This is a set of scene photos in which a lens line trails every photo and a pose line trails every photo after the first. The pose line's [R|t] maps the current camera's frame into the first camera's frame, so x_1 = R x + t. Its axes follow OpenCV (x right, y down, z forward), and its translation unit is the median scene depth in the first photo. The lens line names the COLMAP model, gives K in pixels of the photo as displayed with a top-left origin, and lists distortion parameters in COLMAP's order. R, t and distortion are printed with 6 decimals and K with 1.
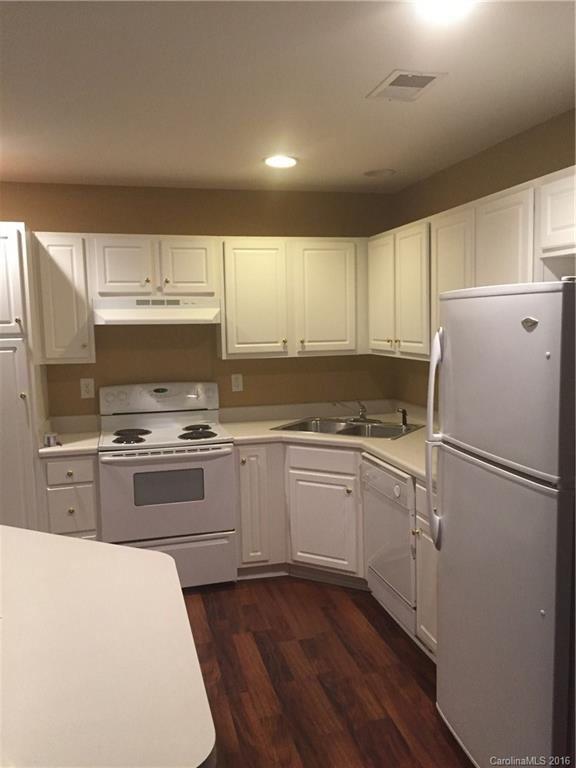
lens RADIAL K [[632.5, 0, 288.0], [0, 632.5, 384.0], [0, 0, 1]] dist [0.006866, -0.002242]
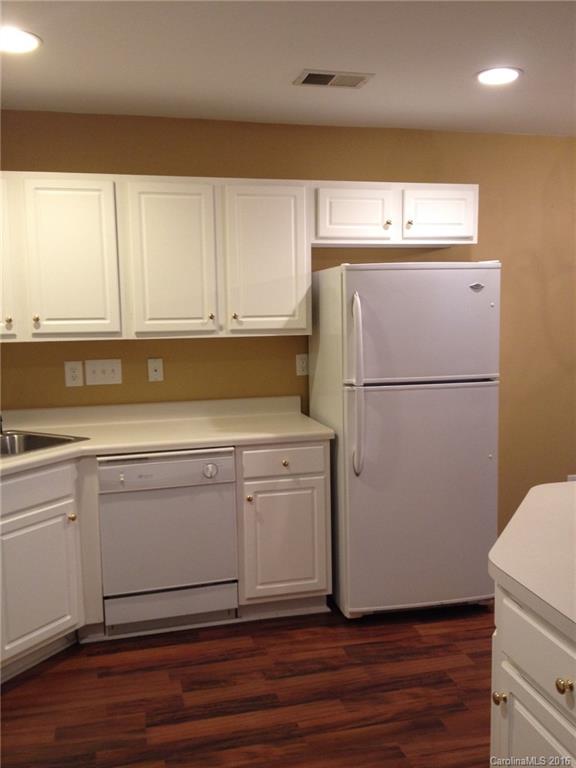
lens RADIAL K [[727.1, 0, 288.0], [0, 727.1, 384.0], [0, 0, 1]] dist [0.146296, -0.272370]
pose [[0.025336, -0.099501, 0.994715, -0.937445], [0.116465, 0.988552, 0.095918, -0.052218], [-0.992872, 0.113419, 0.036635, 0.866345]]
